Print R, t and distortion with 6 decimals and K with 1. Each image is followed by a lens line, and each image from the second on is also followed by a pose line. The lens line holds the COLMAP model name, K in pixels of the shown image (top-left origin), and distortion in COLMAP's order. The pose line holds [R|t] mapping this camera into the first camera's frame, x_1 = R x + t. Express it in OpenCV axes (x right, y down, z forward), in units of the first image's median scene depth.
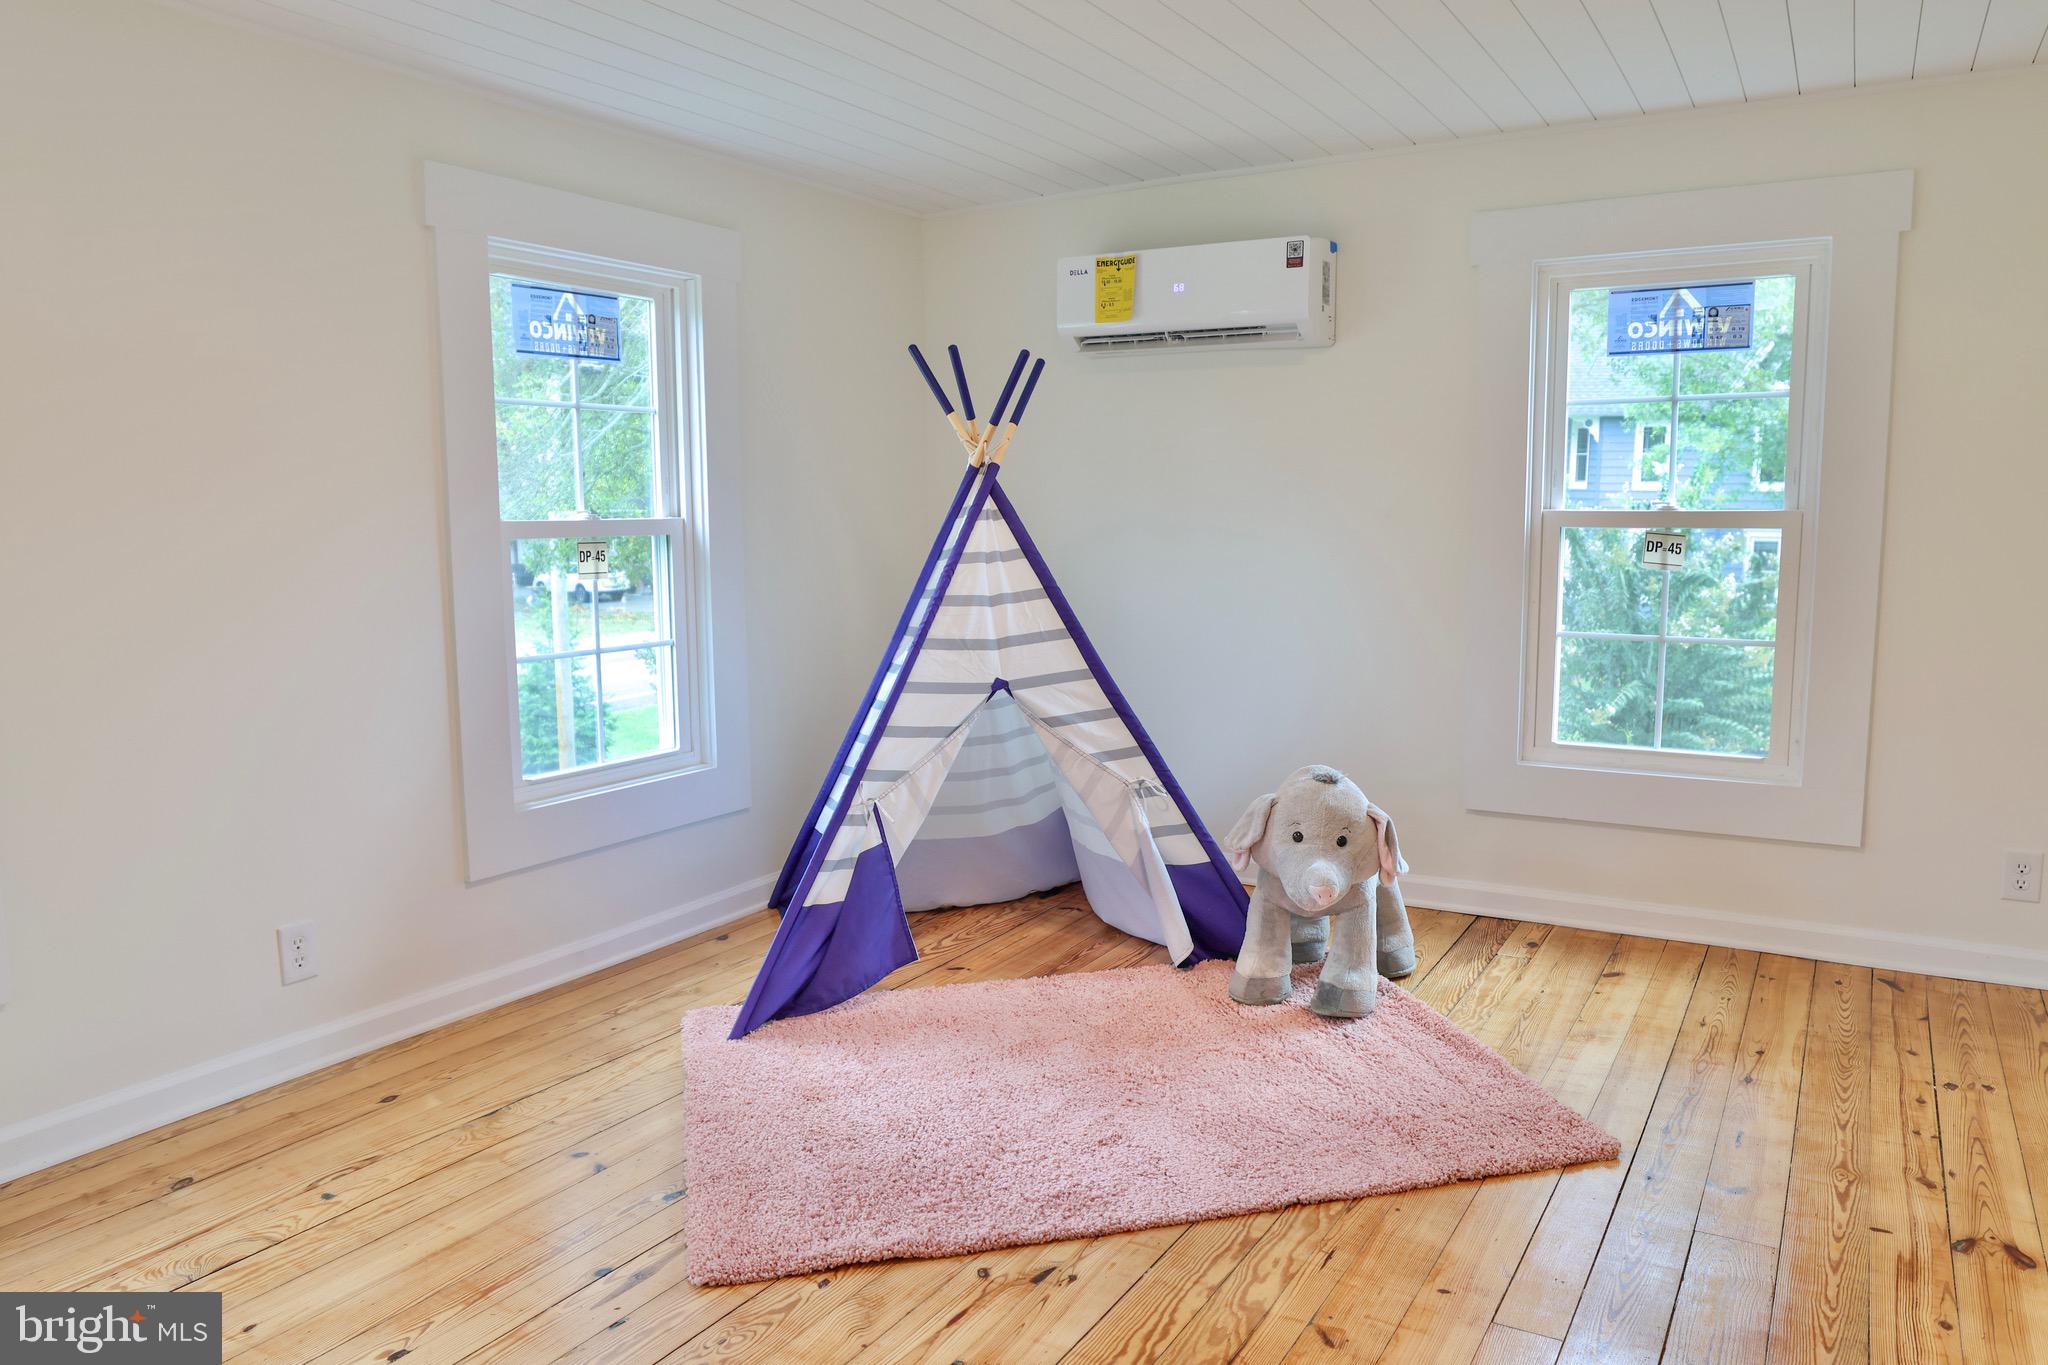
lens RADIAL K [[1413.0, 0, 1009.7], [0, 1413.0, 688.2], [0, 0, 1]] dist [-0.052502, 0.025156]
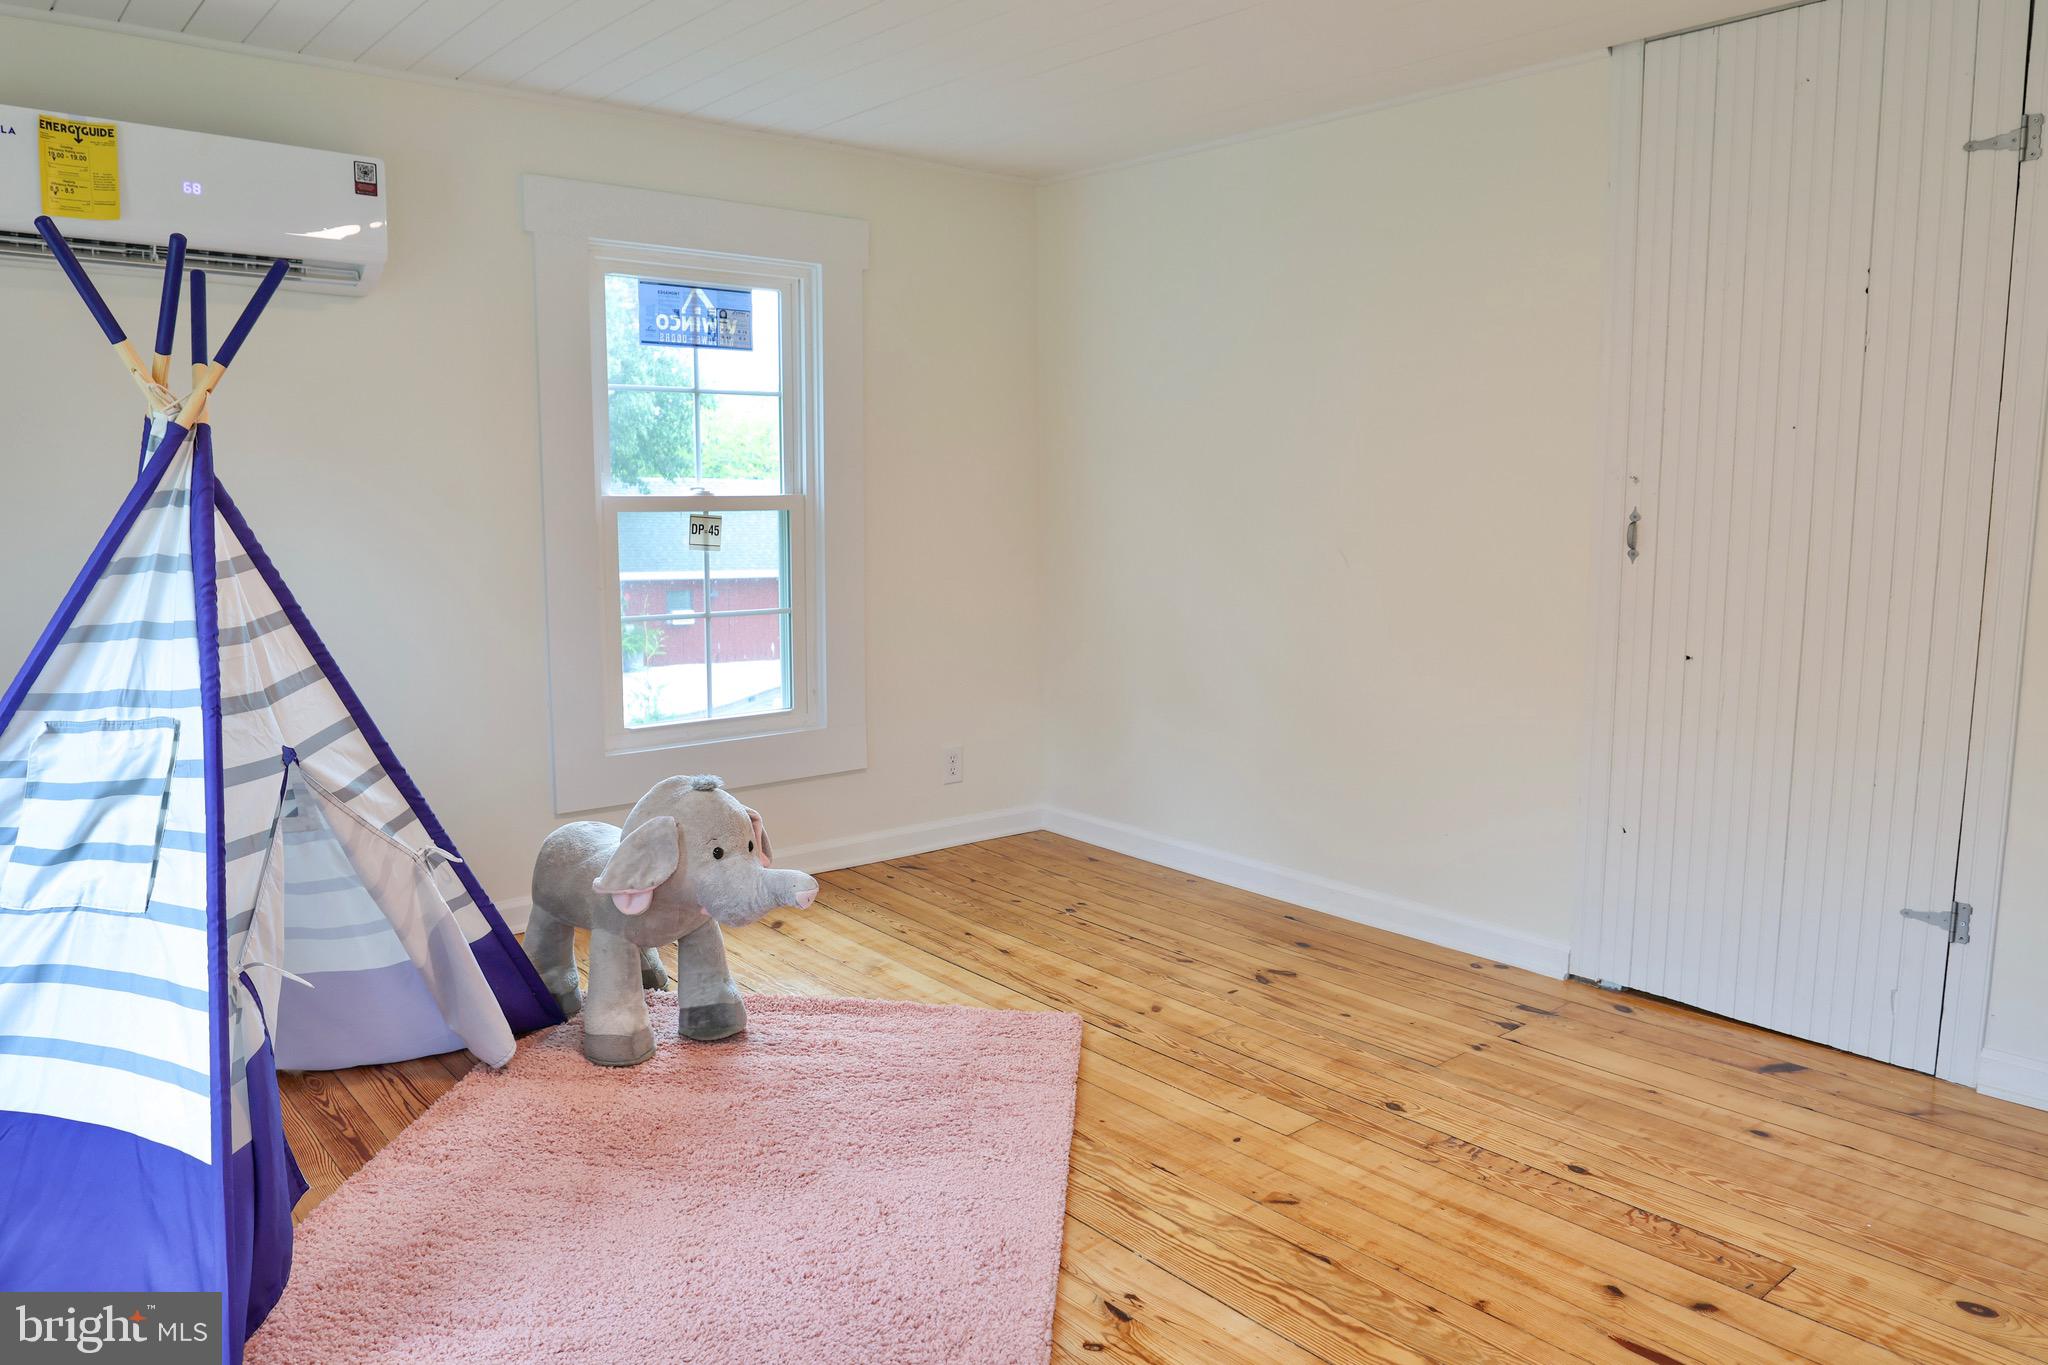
lens RADIAL K [[1413.0, 0, 1037.6], [0, 1413.0, 691.4], [0, 0, 1]] dist [-0.052502, 0.025156]
pose [[0.326968, -0.127863, 0.936345, -0.500819], [0.115916, 0.988749, 0.094542, -0.053382], [-0.937899, 0.077625, 0.338111, 0.427747]]
